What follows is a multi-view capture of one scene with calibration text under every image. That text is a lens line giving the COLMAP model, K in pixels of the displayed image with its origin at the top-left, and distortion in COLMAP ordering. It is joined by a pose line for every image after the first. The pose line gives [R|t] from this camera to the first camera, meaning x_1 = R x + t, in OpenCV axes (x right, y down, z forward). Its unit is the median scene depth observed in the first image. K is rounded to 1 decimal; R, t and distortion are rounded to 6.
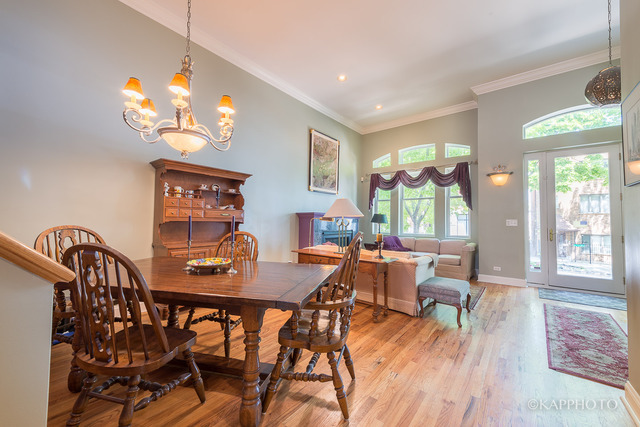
lens RADIAL K [[262.9, 0, 359.8], [0, 262.9, 215.0], [0, 0, 1]] dist [-0.000281, -0.005987]
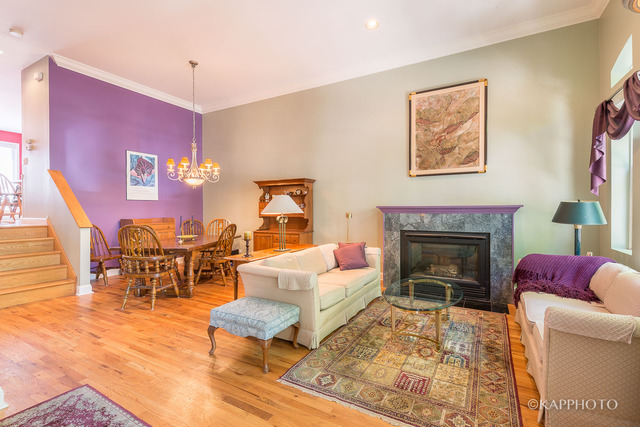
lens RADIAL K [[373.2, 0, 364.2], [0, 373.2, 209.2], [0, 0, 1]] dist [0.019028, -0.000266]
pose [[0.016462, -0.000911, -0.999864, 0.804278], [0.028704, 0.999588, -0.000438, -0.001637], [0.999452, -0.028693, 0.016481, 0.764110]]
